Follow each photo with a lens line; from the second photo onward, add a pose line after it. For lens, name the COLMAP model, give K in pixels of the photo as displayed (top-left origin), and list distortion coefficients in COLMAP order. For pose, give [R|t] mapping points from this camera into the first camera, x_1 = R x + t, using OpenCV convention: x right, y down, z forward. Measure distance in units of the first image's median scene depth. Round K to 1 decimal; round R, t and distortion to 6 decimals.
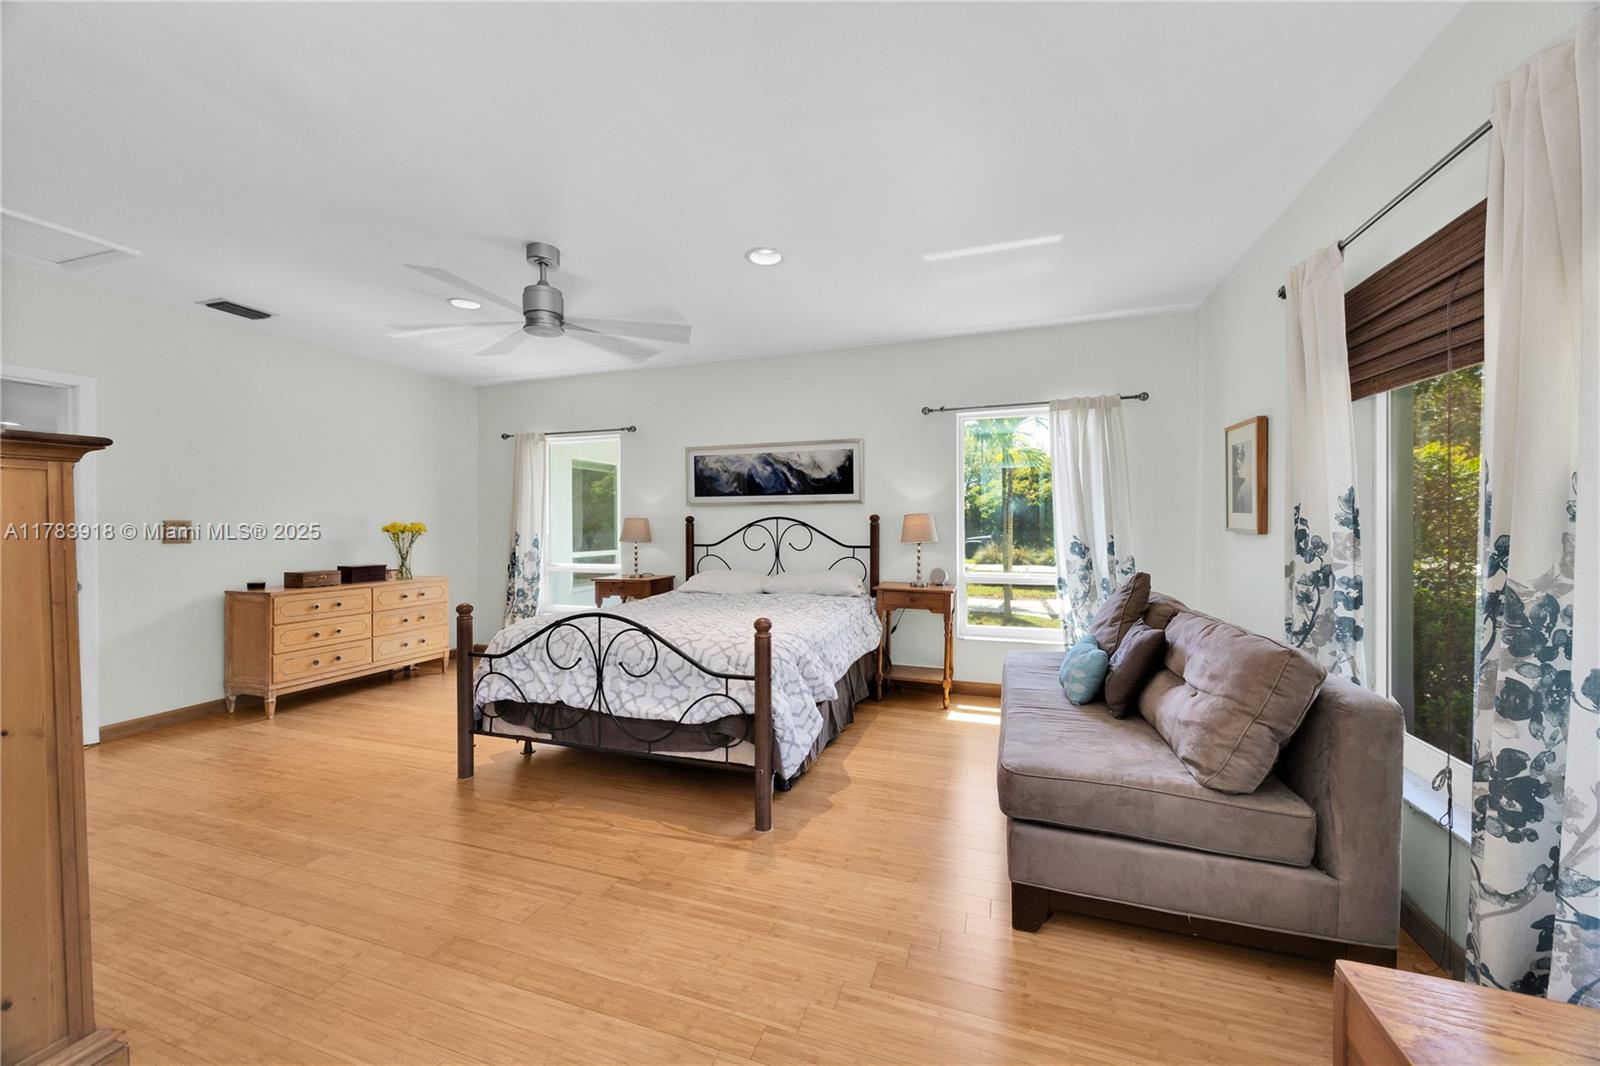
lens RADIAL K [[605.7, 0, 803.1], [0, 605.7, 527.8], [0, 0, 1]] dist [-0.005621, 0.000257]
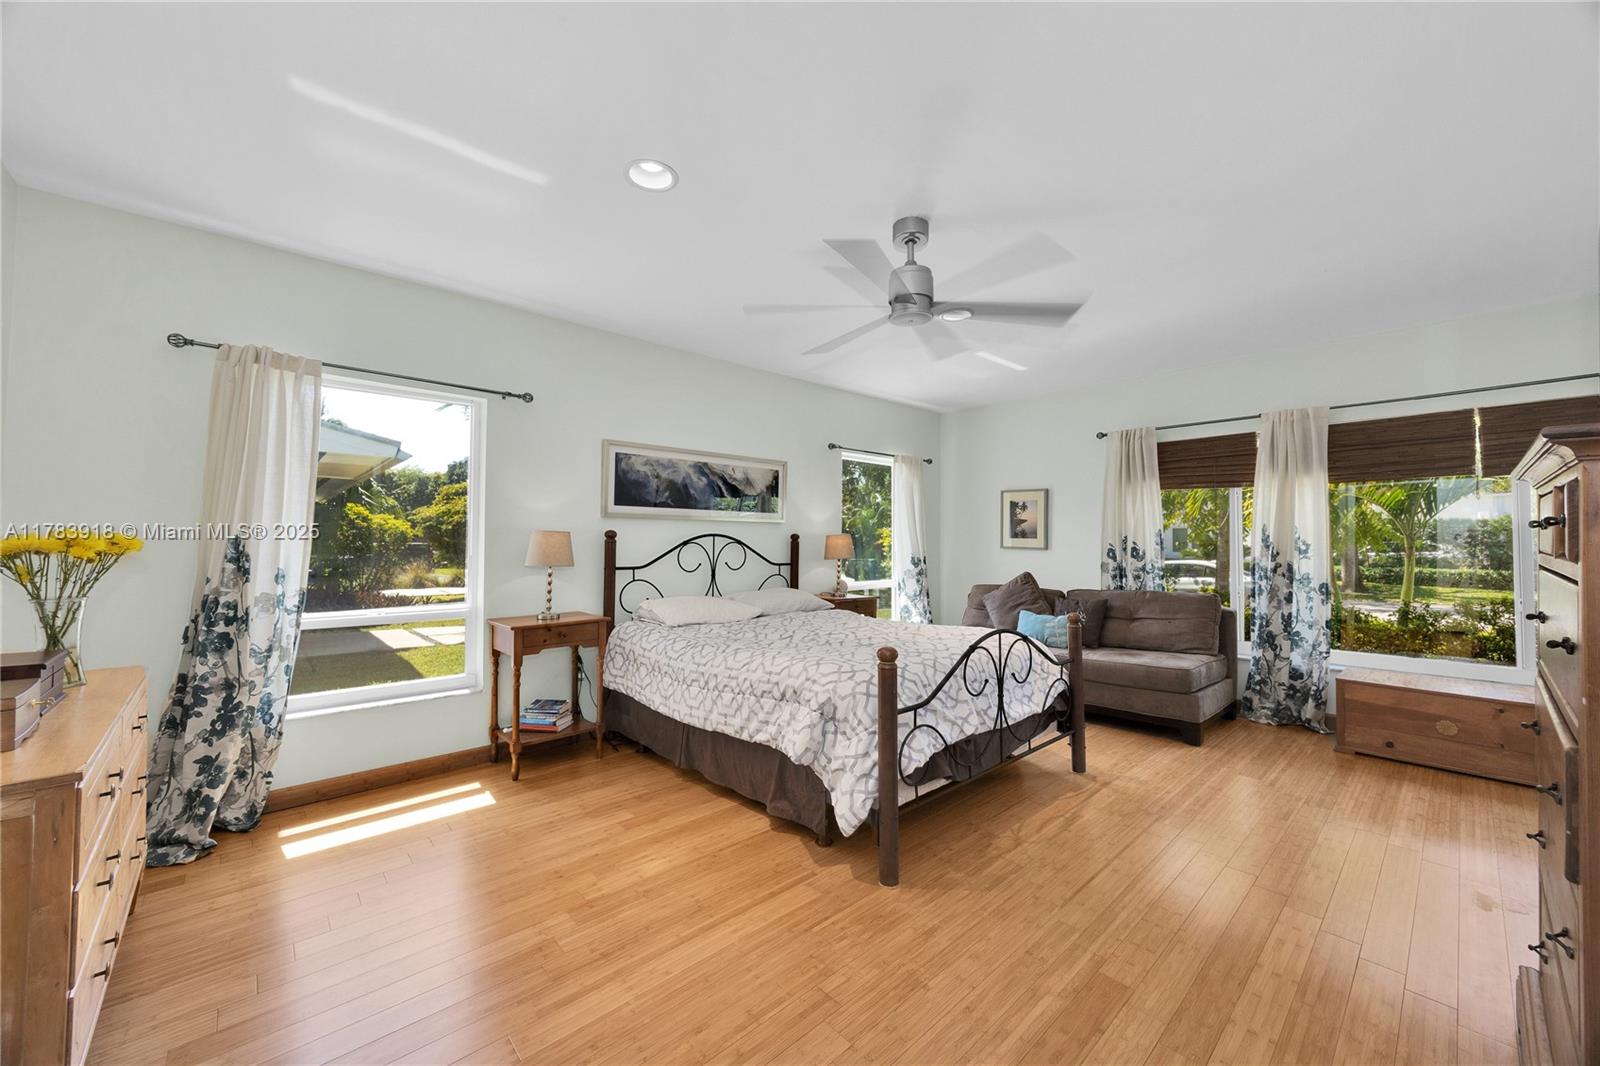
lens RADIAL K [[605.7, 0, 803.1], [0, 605.7, 527.8], [0, 0, 1]] dist [-0.005621, 0.000257]
pose [[0.475059, 0.026483, 0.879555, -0.778929], [-0.001946, 0.999576, -0.029046, -0.000898], [-0.879952, 0.012087, 0.474910, 0.450634]]
